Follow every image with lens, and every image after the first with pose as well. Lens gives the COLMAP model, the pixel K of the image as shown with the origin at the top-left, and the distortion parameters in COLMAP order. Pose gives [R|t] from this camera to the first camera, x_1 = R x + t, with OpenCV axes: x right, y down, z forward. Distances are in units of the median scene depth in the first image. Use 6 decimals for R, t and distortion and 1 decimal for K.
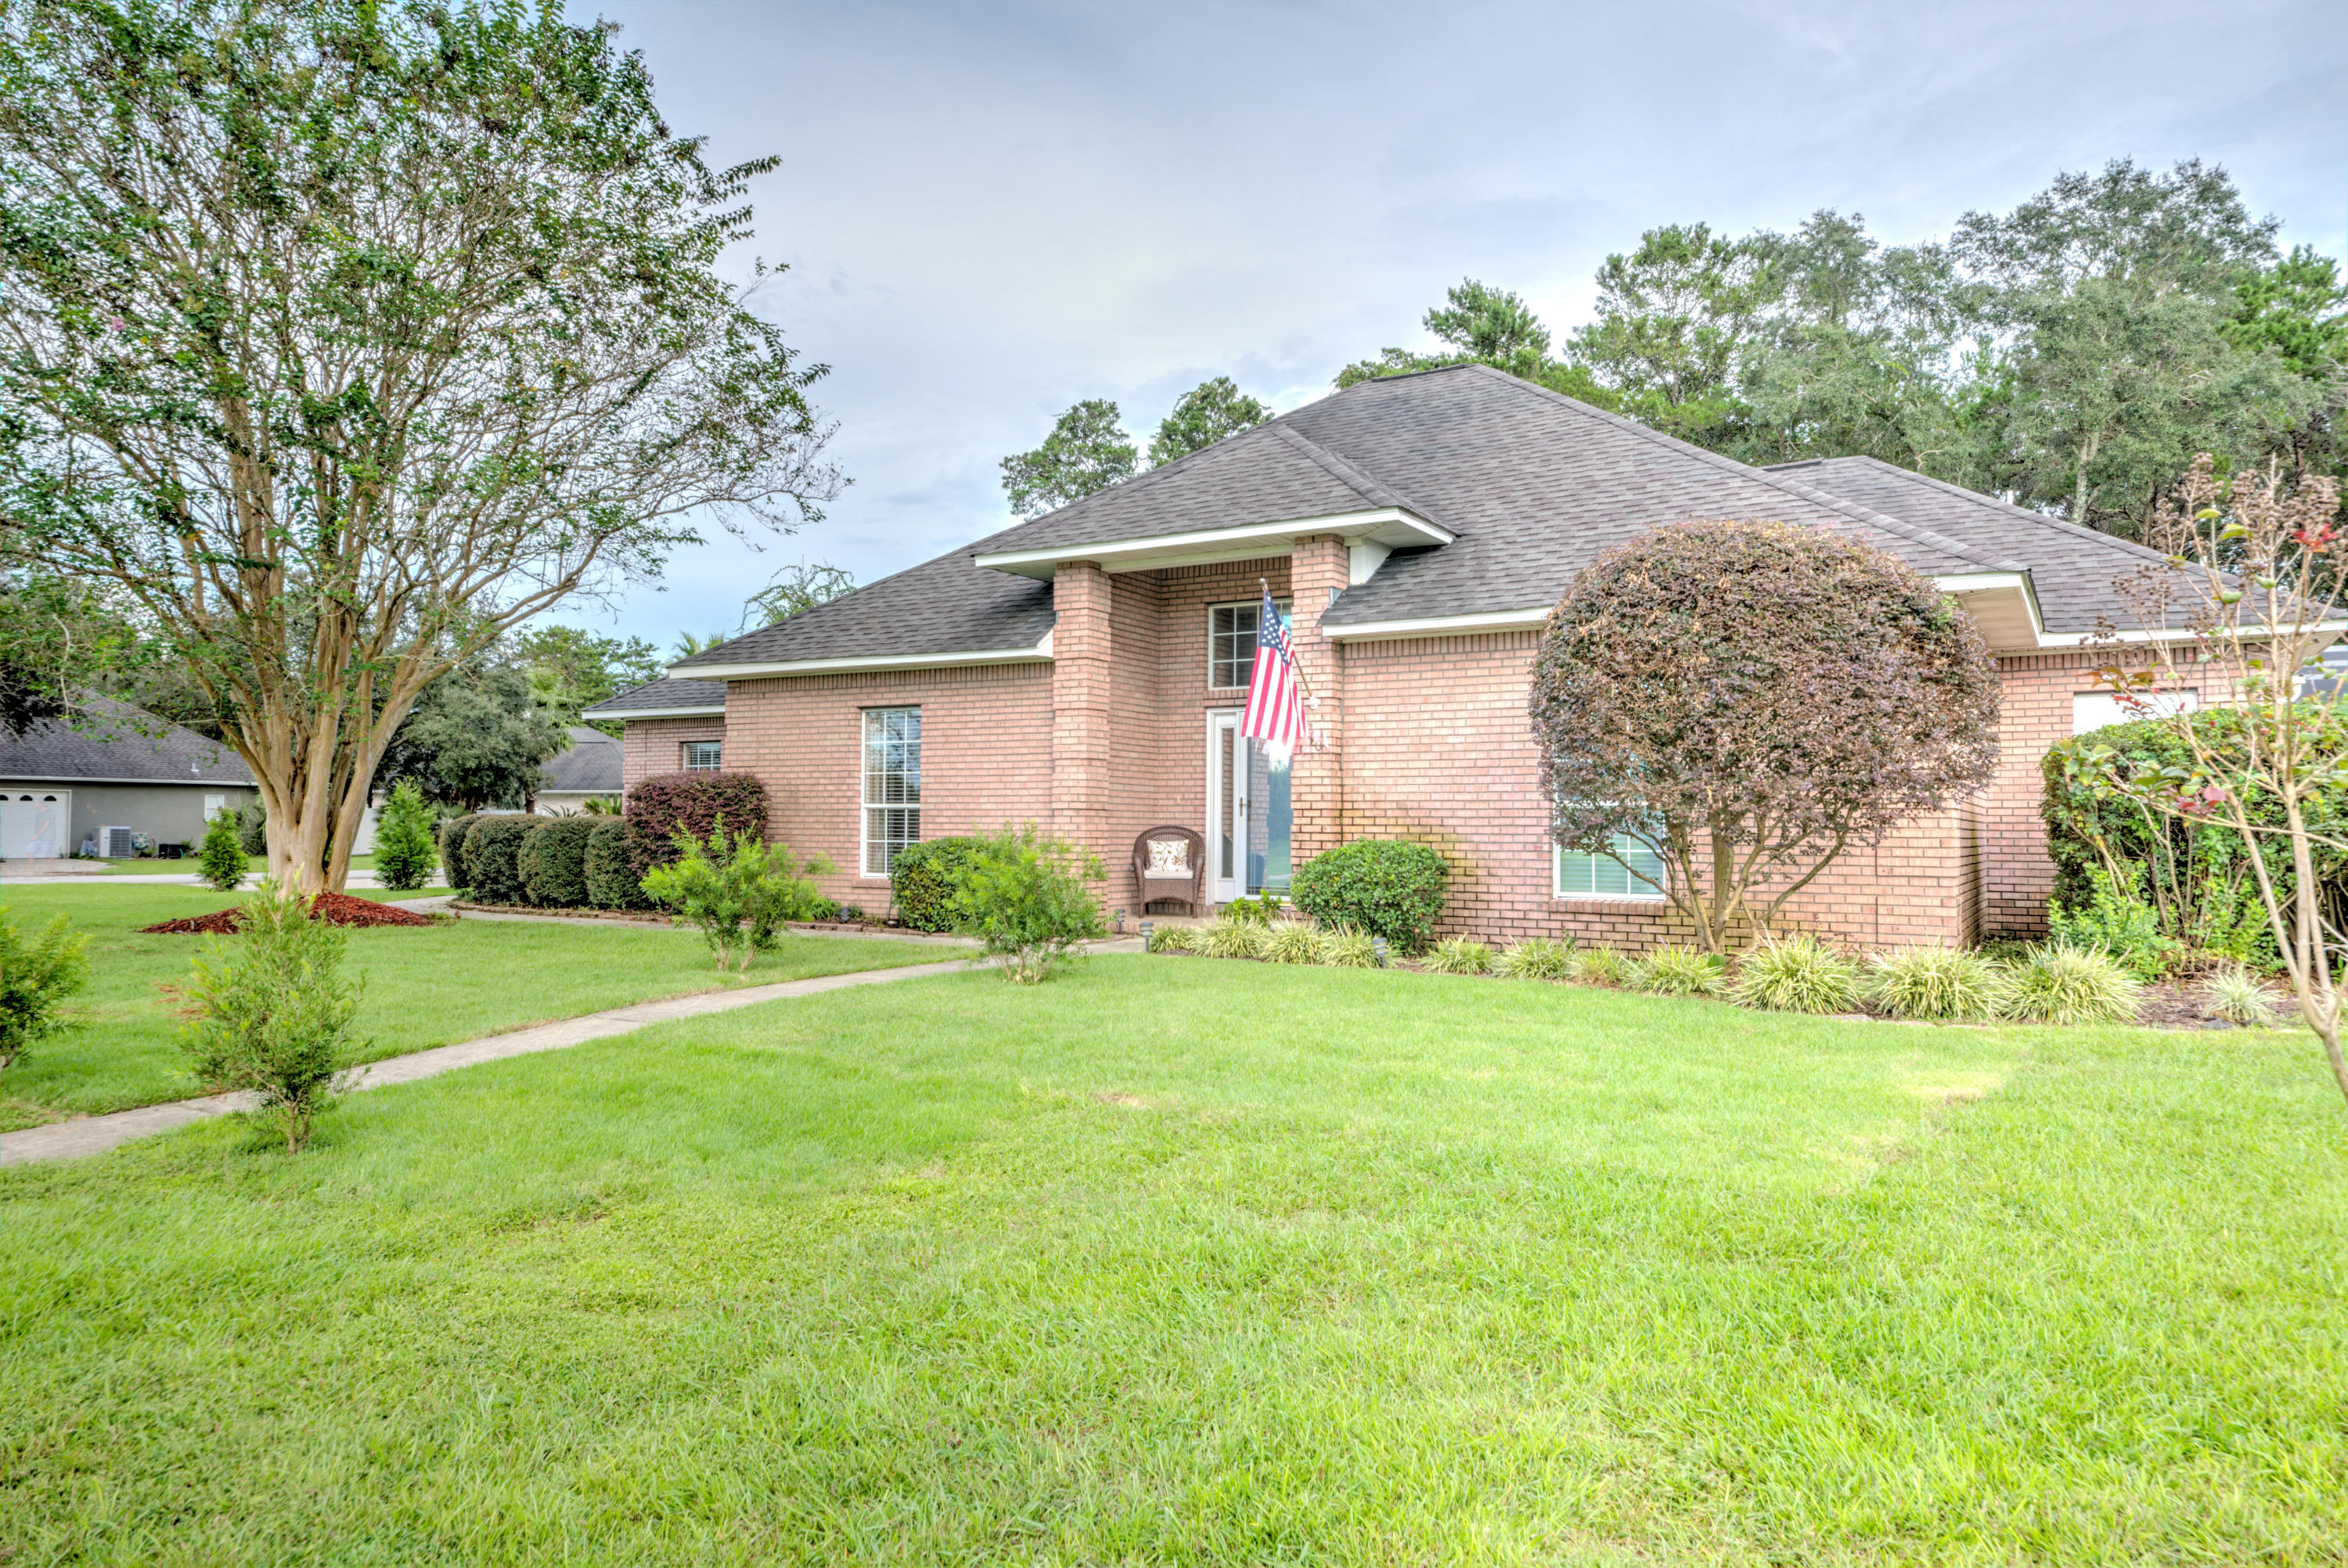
lens RADIAL K [[1504.3, 0, 1174.0], [0, 1504.3, 784.0], [0, 0, 1]] dist [0.067248, -0.058227]
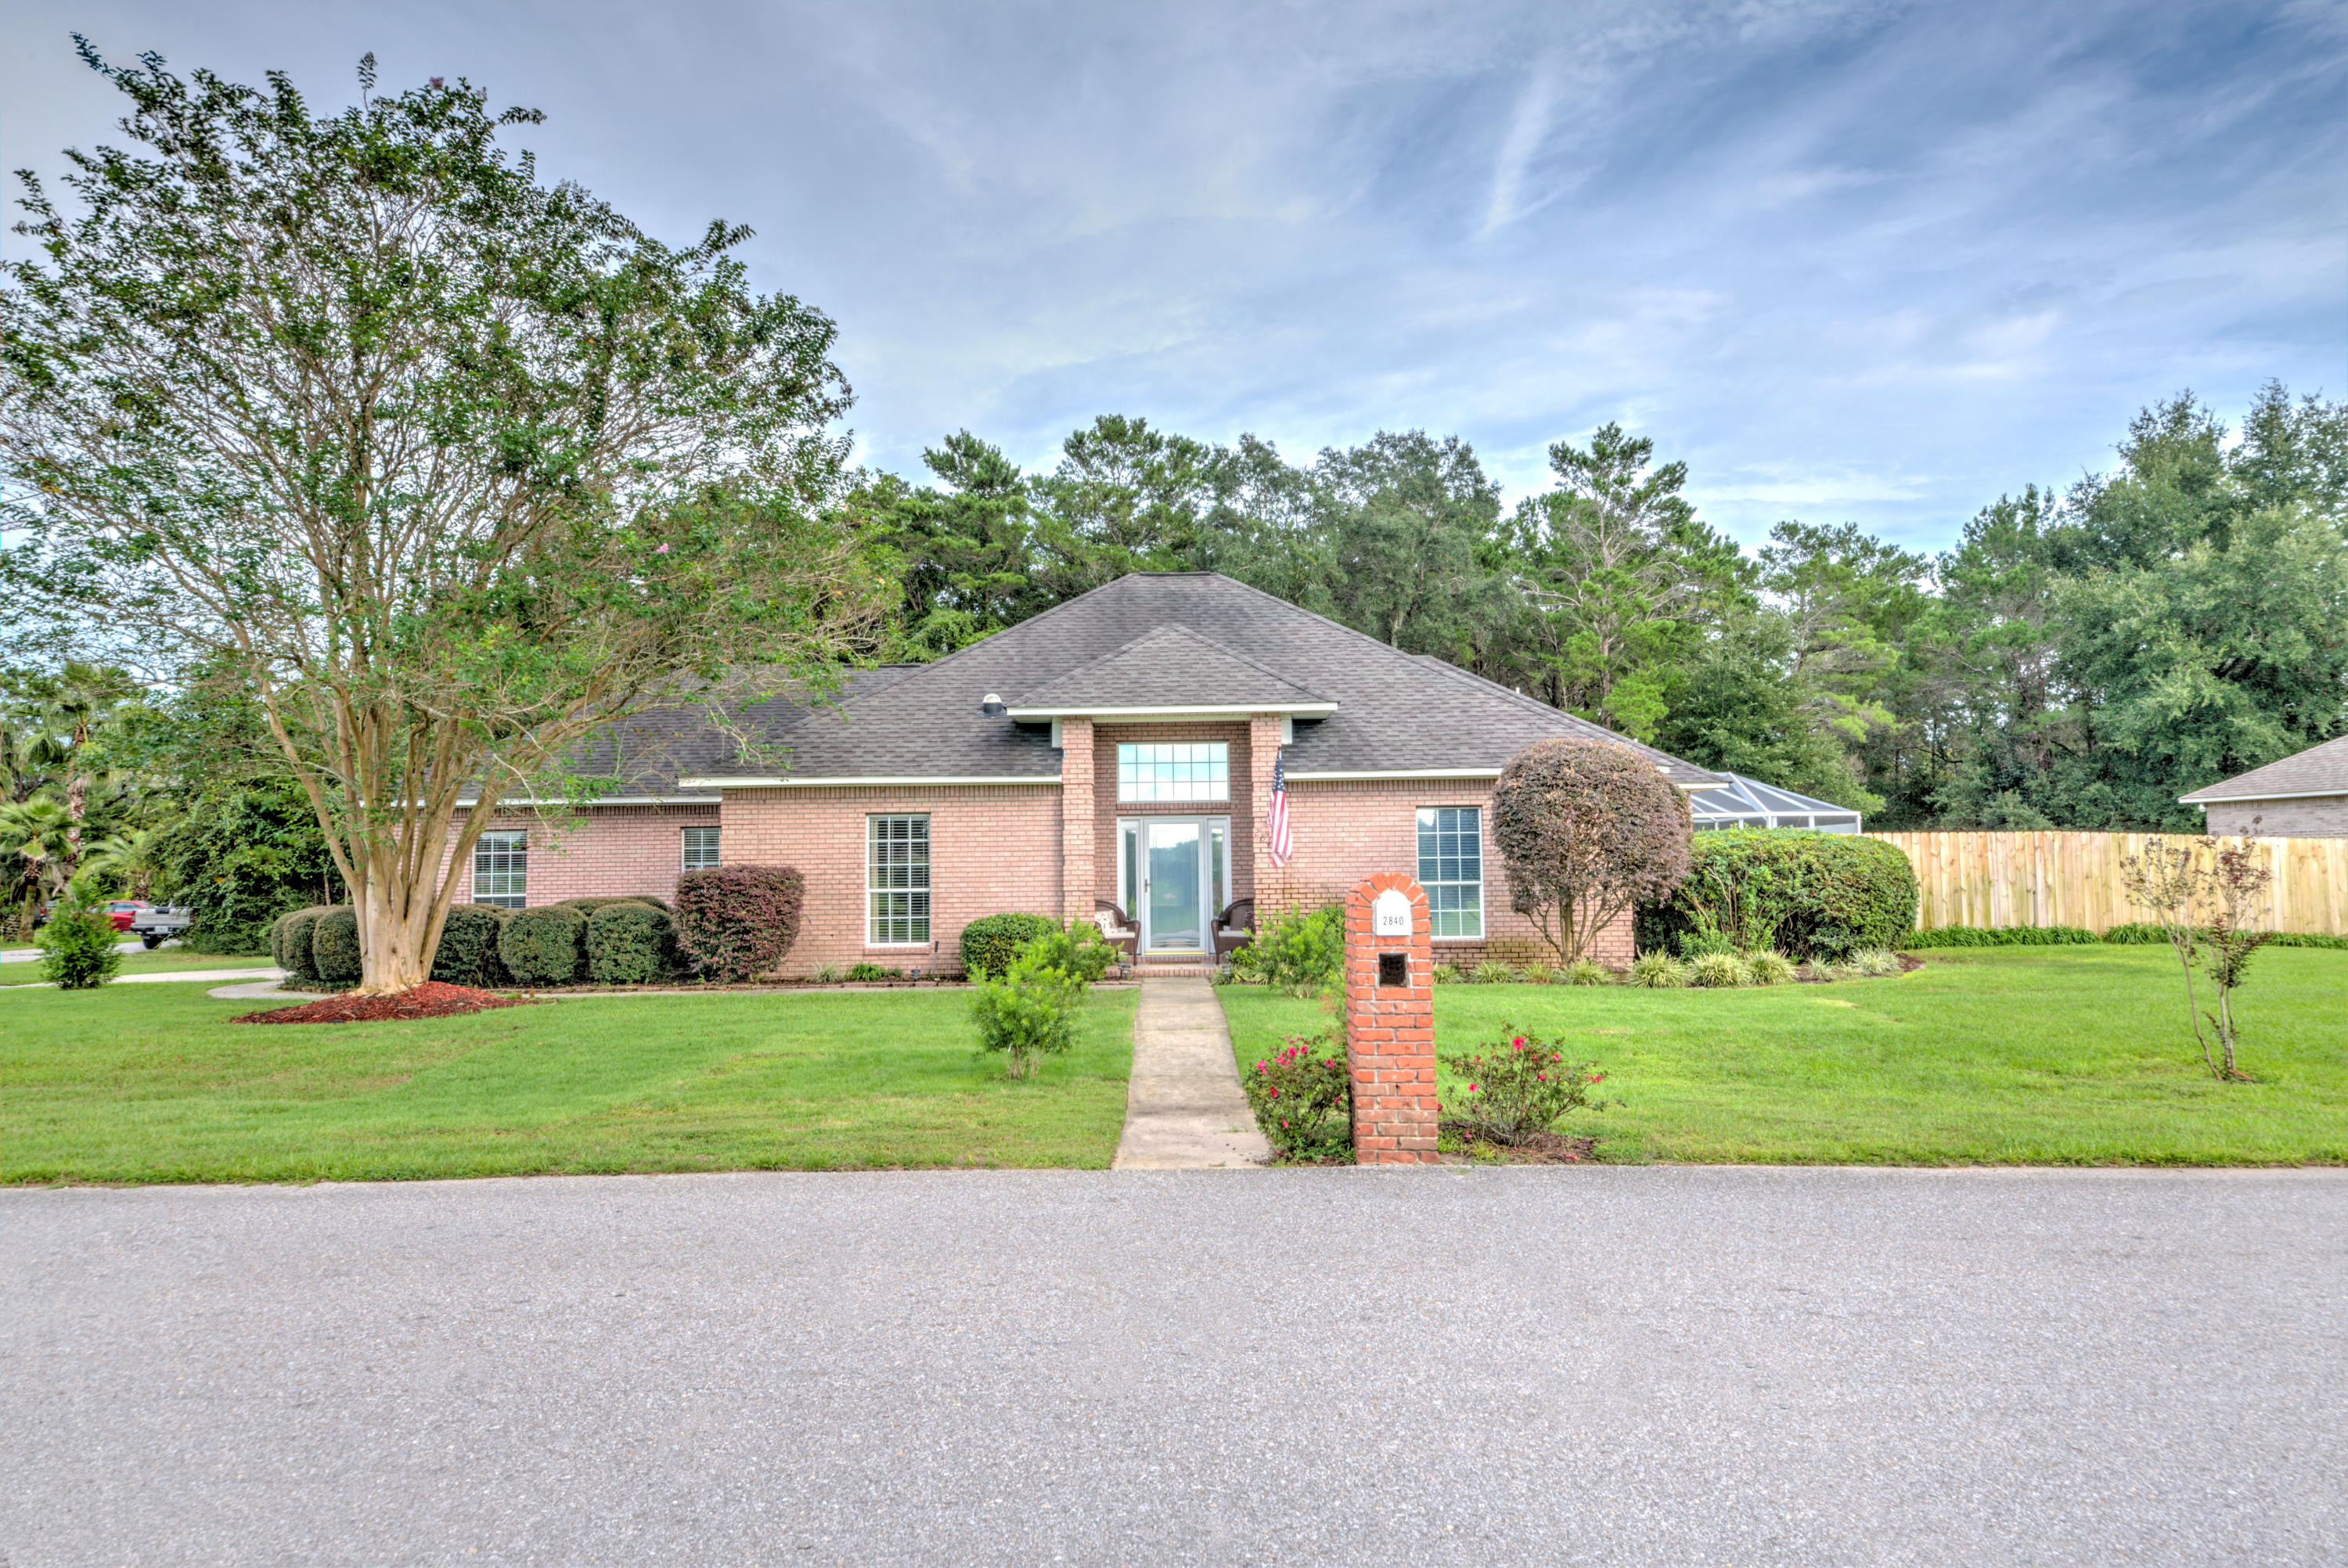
lens RADIAL K [[1504.3, 0, 1174.0], [0, 1504.3, 784.0], [0, 0, 1]] dist [0.067248, -0.058227]
pose [[0.855015, 0.015432, 0.518374, -0.337605], [0.002236, 0.999438, -0.033441, -0.016783], [-0.518598, 0.029751, 0.854500, -0.117422]]
